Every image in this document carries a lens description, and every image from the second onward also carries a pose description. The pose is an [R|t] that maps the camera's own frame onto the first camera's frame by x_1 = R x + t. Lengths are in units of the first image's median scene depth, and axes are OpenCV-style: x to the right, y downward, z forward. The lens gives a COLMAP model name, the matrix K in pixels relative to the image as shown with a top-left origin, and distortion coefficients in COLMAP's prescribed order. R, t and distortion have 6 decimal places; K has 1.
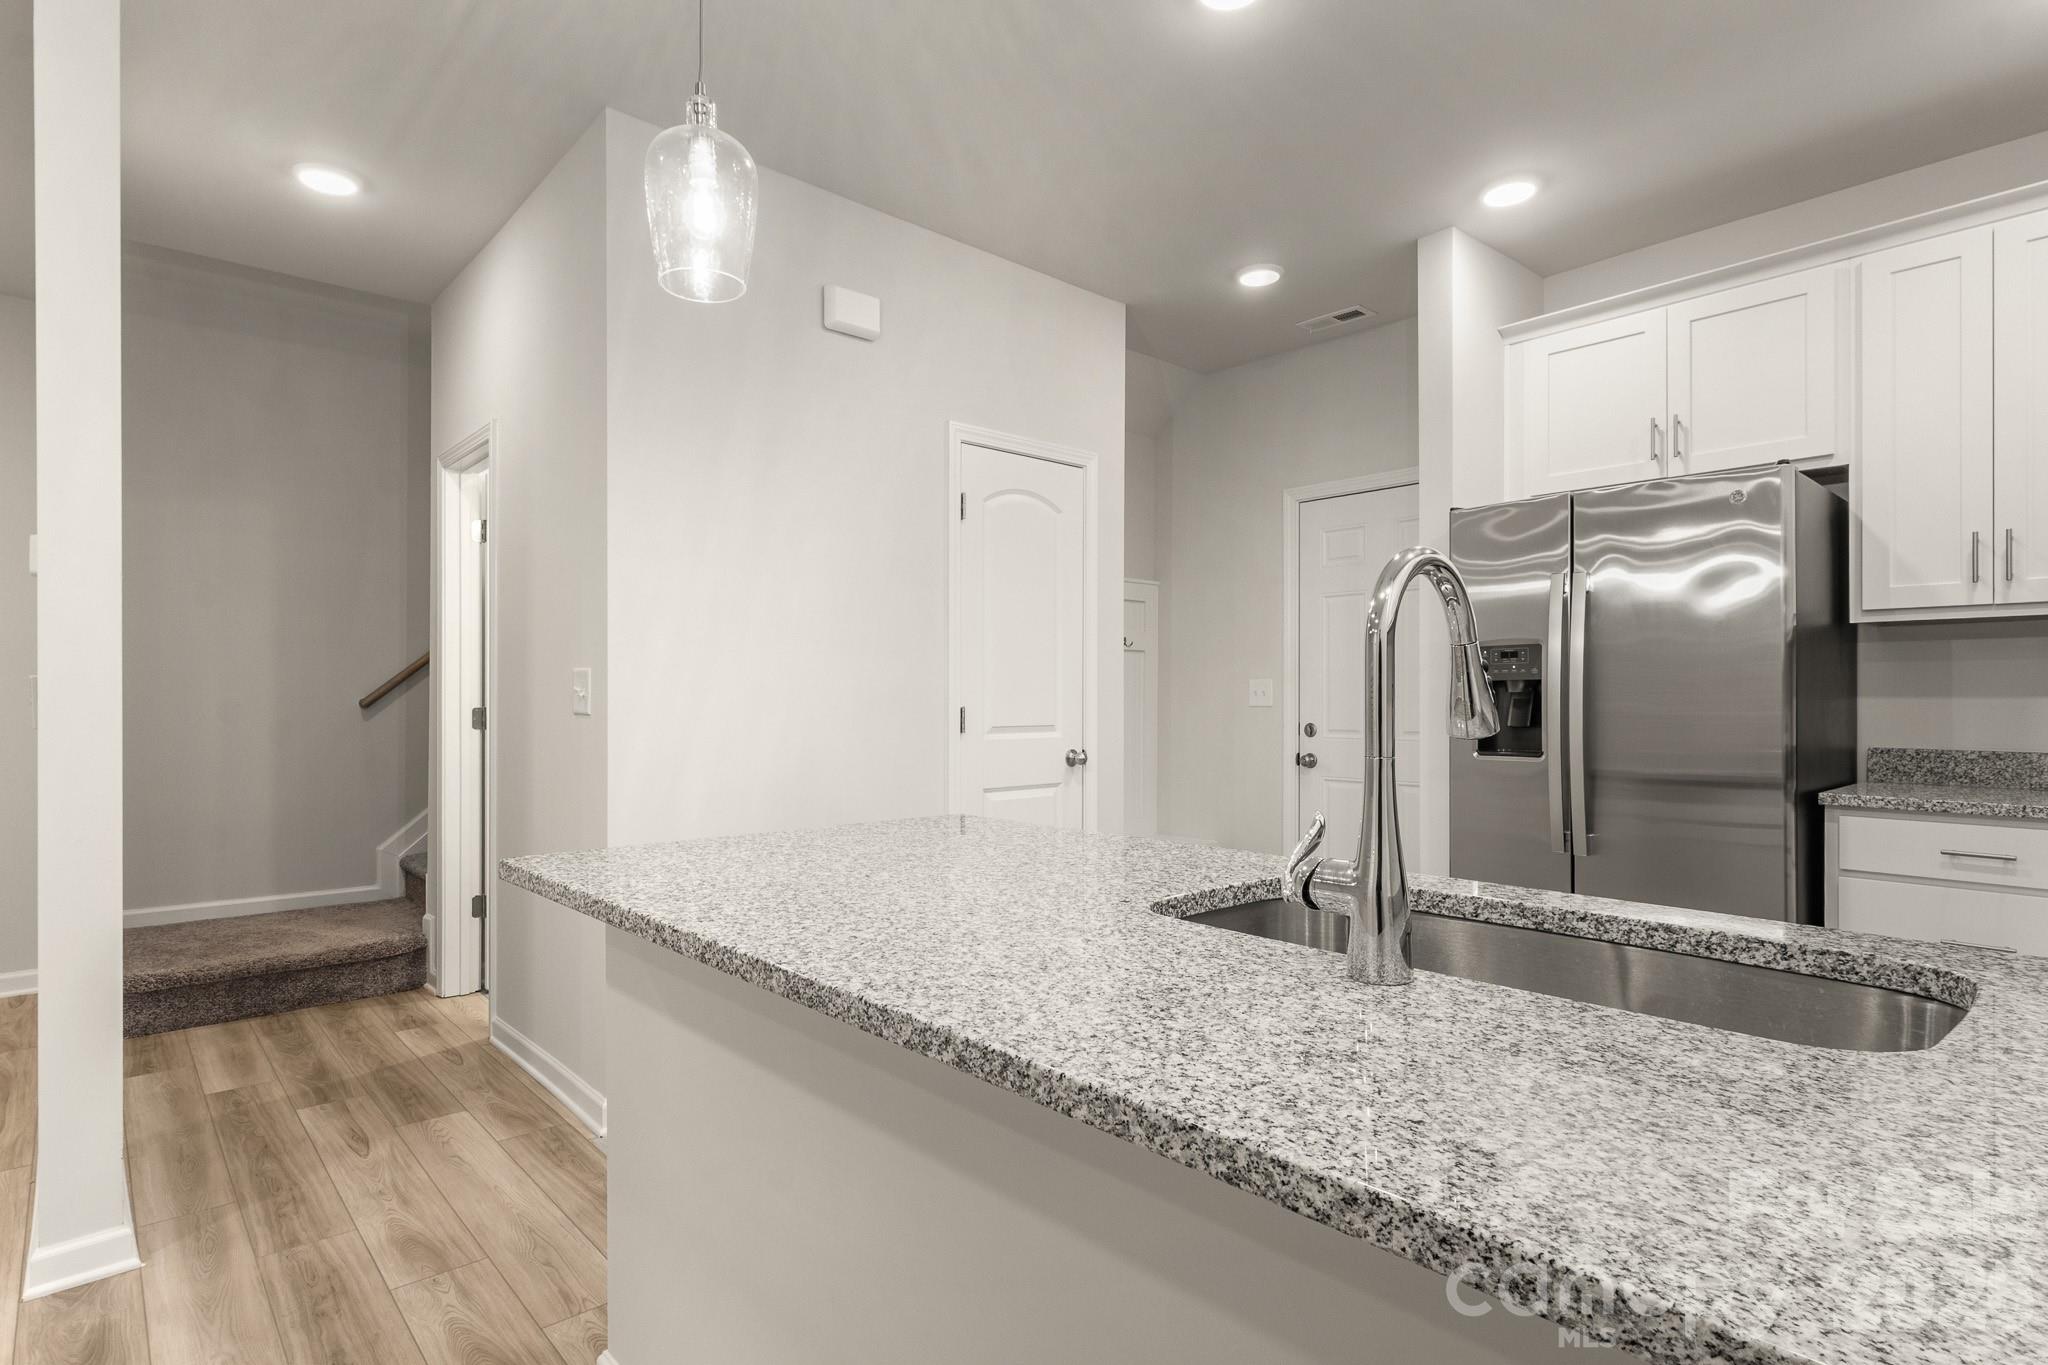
lens RADIAL K [[1030.0, 0, 1026.4], [0, 1030.0, 688.7], [0, 0, 1]] dist [0.011529, -0.003285]
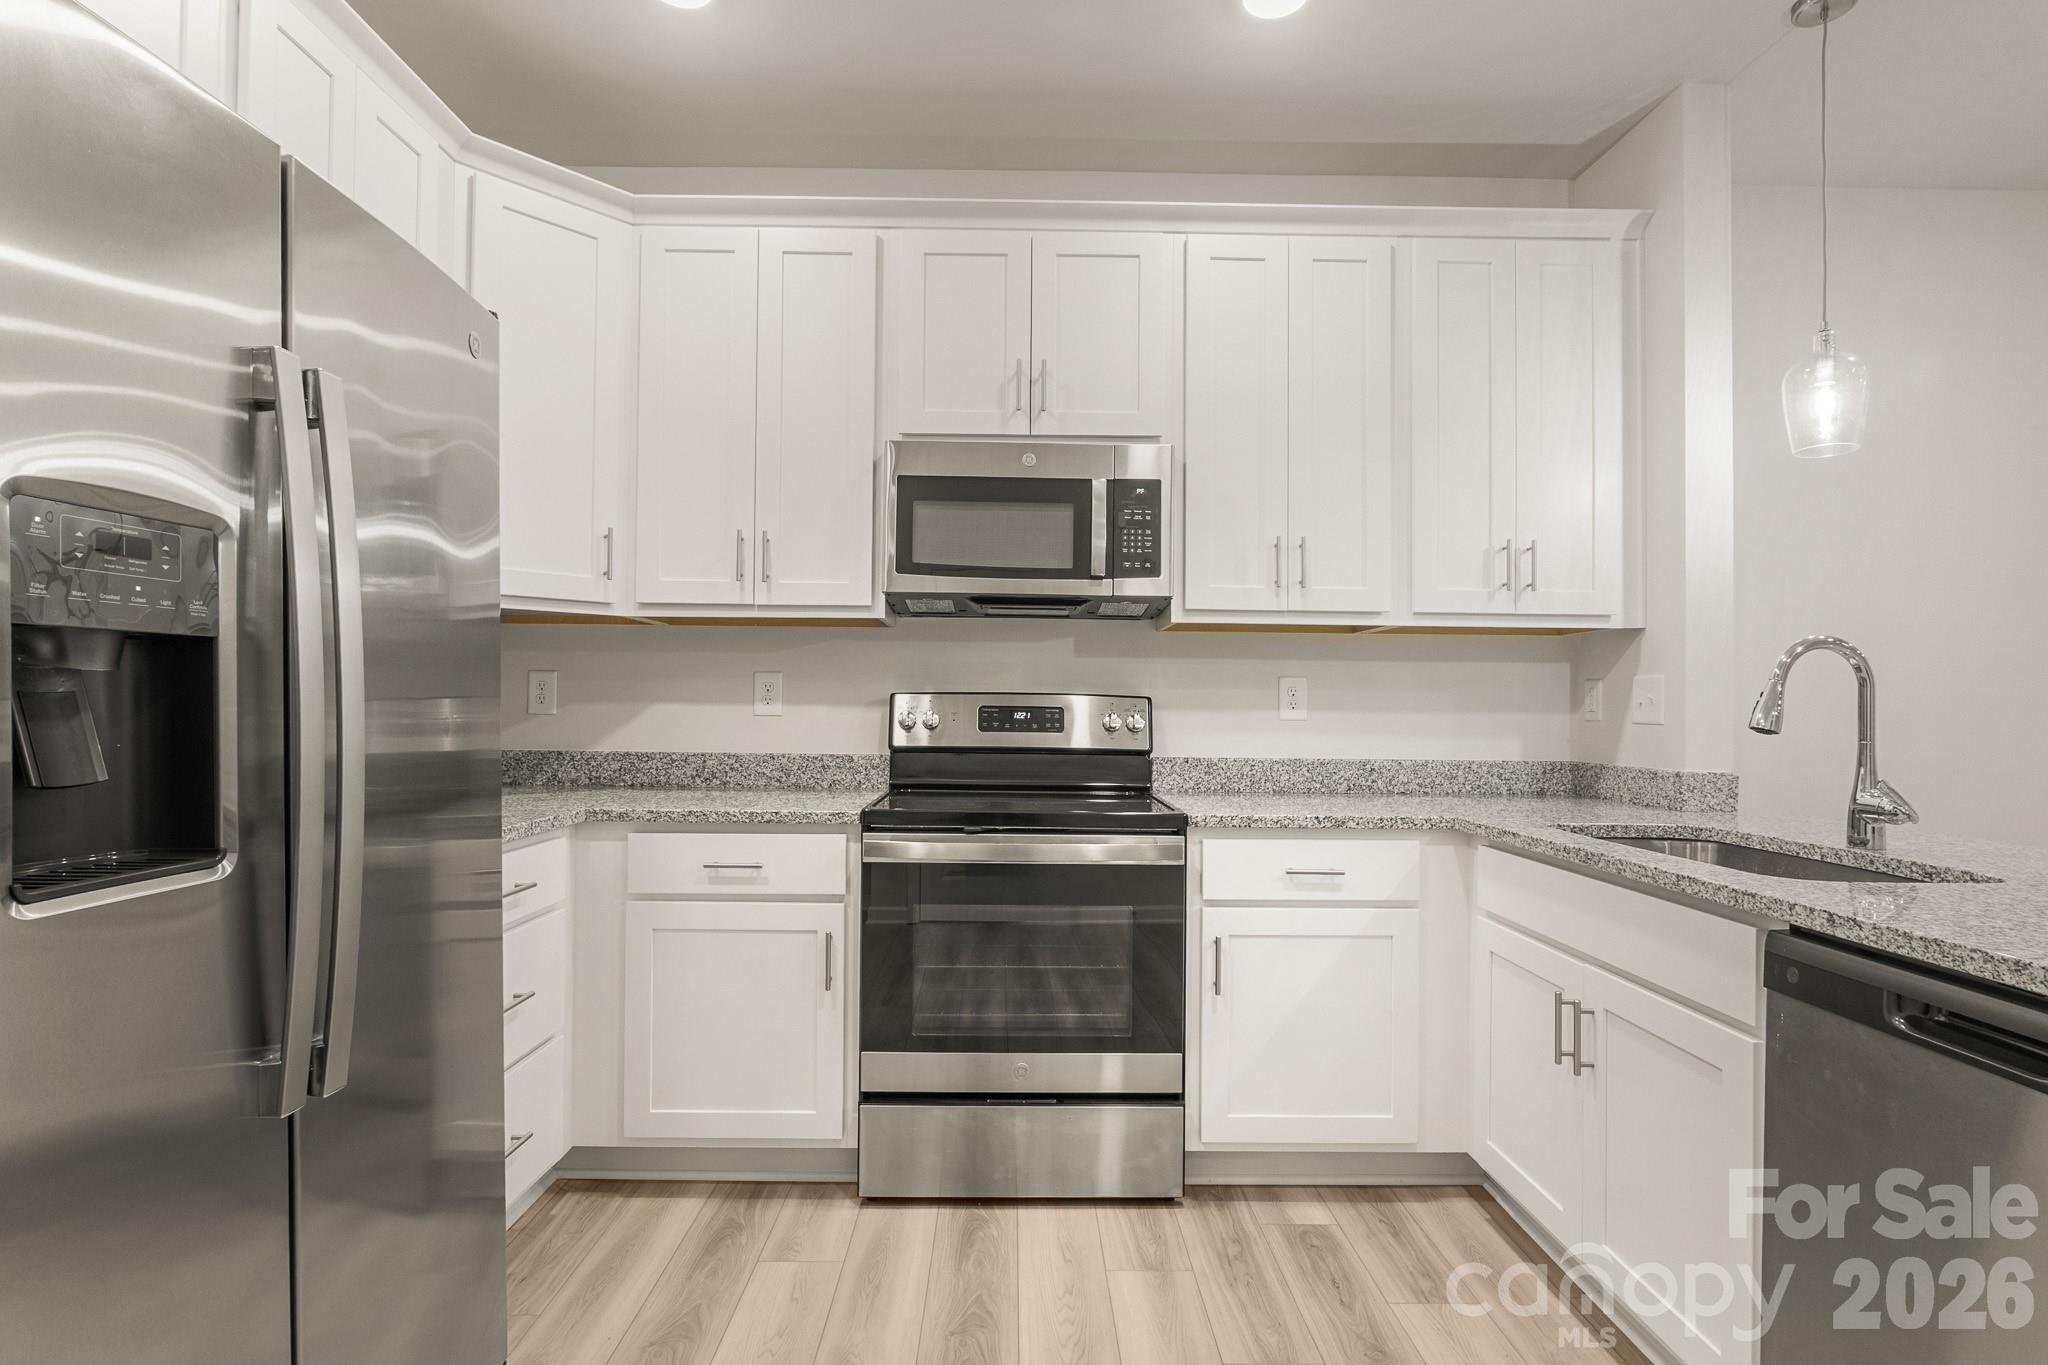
lens RADIAL K [[1030.0, 0, 1032.0], [0, 1030.0, 691.5], [0, 0, 1]] dist [0.011529, -0.003285]
pose [[-0.758193, -0.001373, 0.652029, 0.071735], [-0.018290, 0.999649, -0.019163, 0.010361], [-0.651774, -0.026455, -0.757952, 1.069783]]
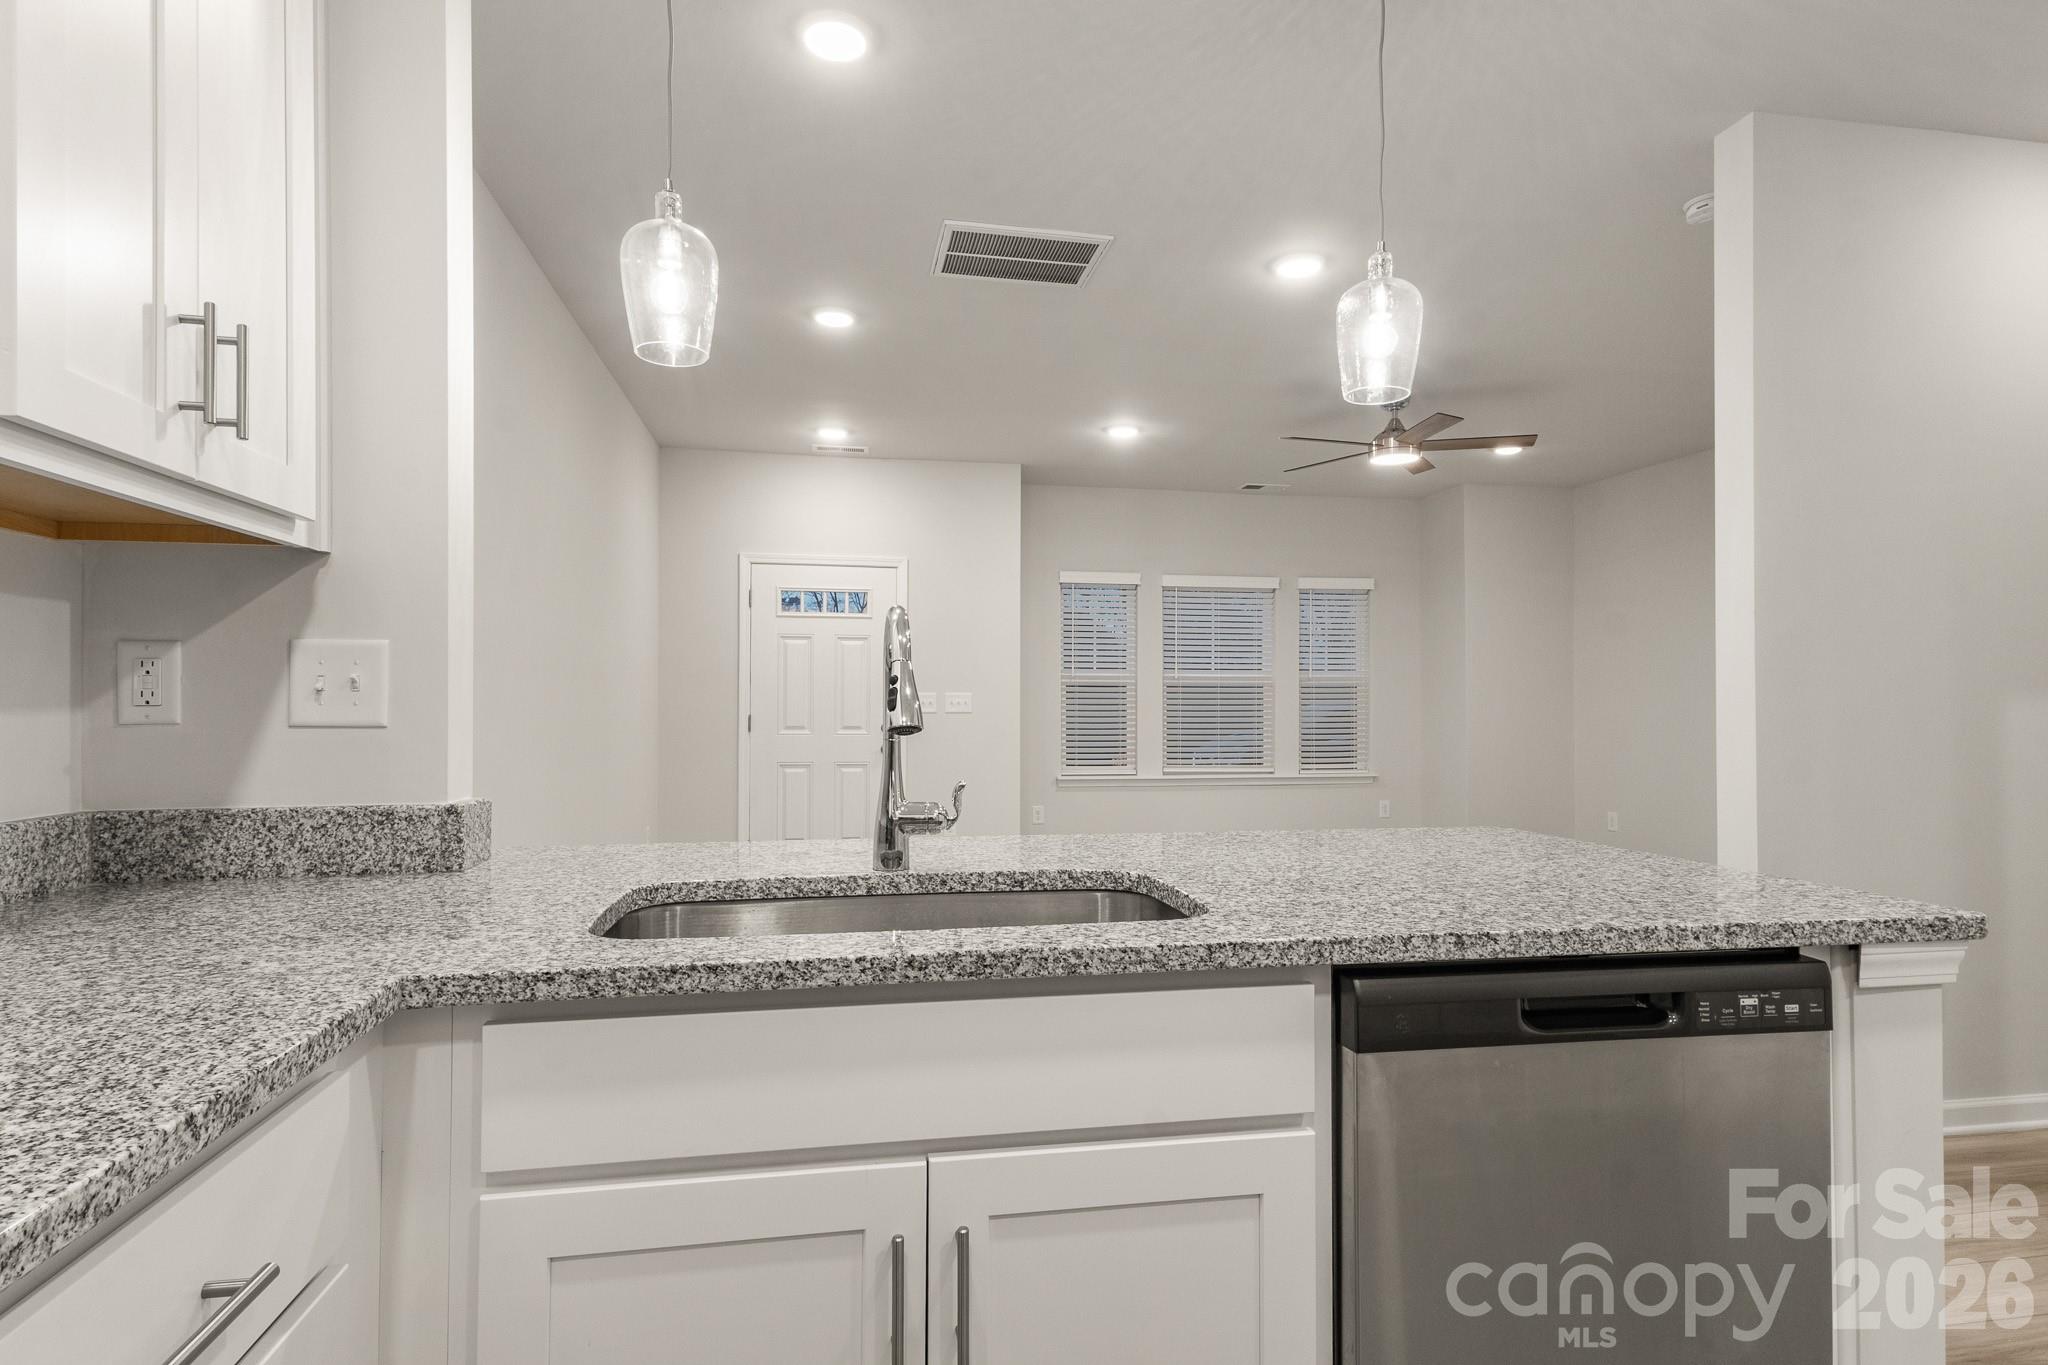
lens RADIAL K [[1030.0, 0, 1007.0], [0, 1030.0, 698.4], [0, 0, 1]] dist [0.011529, -0.003285]
pose [[-0.526496, -0.006658, -0.850151, 0.505377], [0.006895, 0.999903, -0.012101, 0.005998], [0.850149, -0.012233, -0.526399, 0.582895]]
